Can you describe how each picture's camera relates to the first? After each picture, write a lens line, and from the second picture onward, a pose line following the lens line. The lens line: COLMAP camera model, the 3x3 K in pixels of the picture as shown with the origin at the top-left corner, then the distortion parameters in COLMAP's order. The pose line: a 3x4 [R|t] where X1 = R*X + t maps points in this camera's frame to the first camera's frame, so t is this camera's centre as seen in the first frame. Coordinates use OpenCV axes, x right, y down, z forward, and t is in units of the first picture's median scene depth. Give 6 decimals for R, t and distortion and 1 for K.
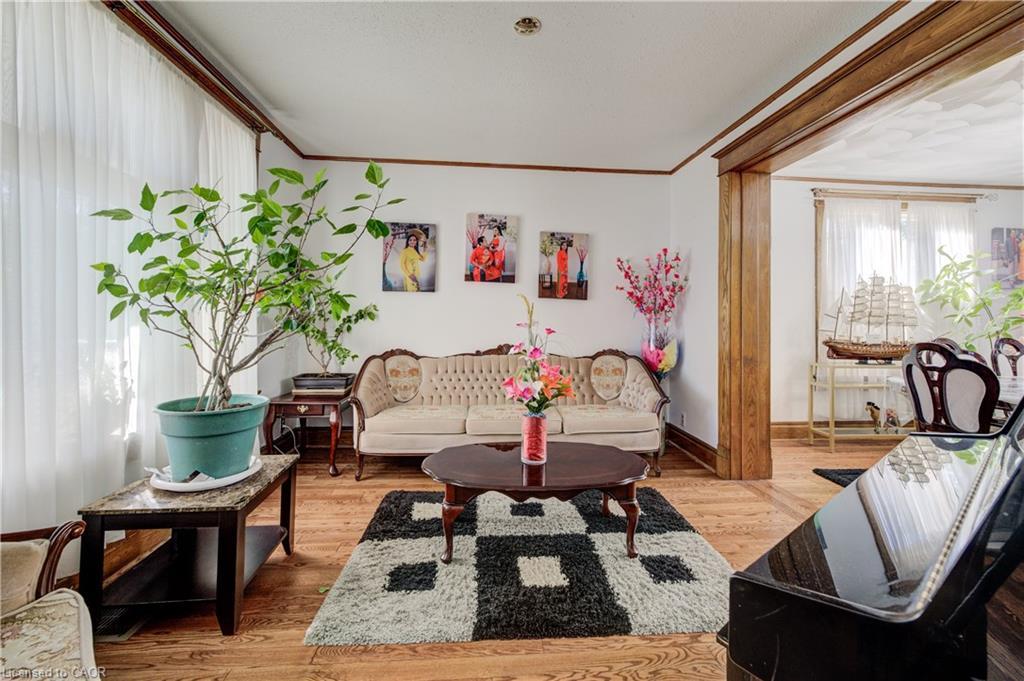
lens RADIAL K [[421.0, 0, 513.3], [0, 421.0, 319.9], [0, 0, 1]] dist [-0.000361, 0.000142]
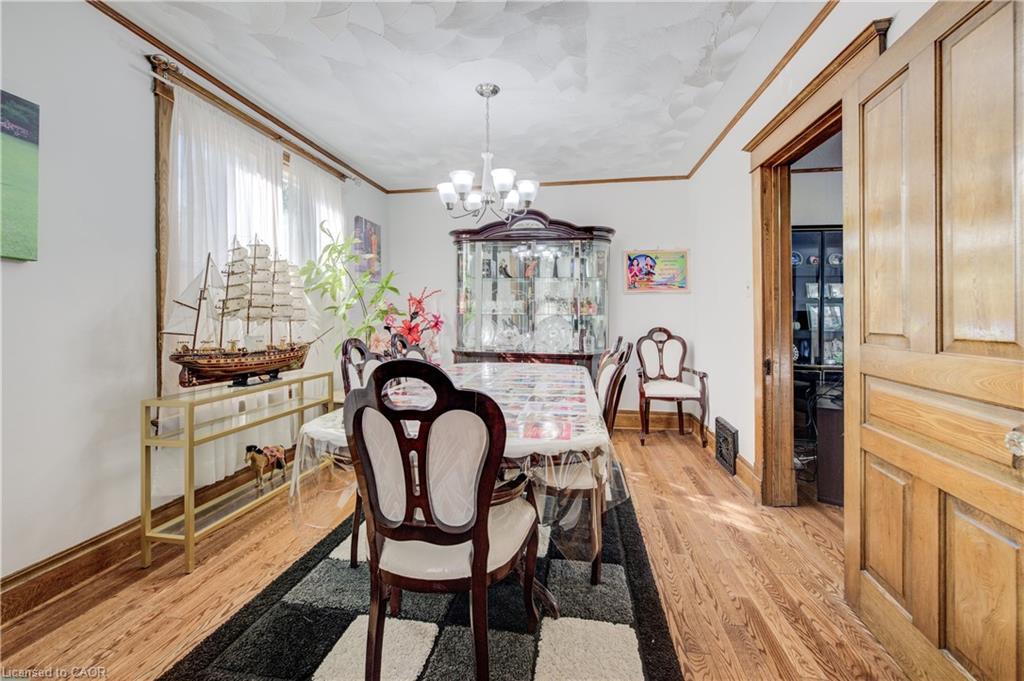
lens RADIAL K [[435.0, 0, 515.1], [0, 435.0, 305.1], [0, 0, 1]] dist [0.002157, 0.000744]
pose [[0.273900, 0.009585, 0.961711, 0.345933], [0.014032, 0.999804, -0.013961, 0.003458], [-0.961656, 0.017318, 0.273711, 0.459317]]
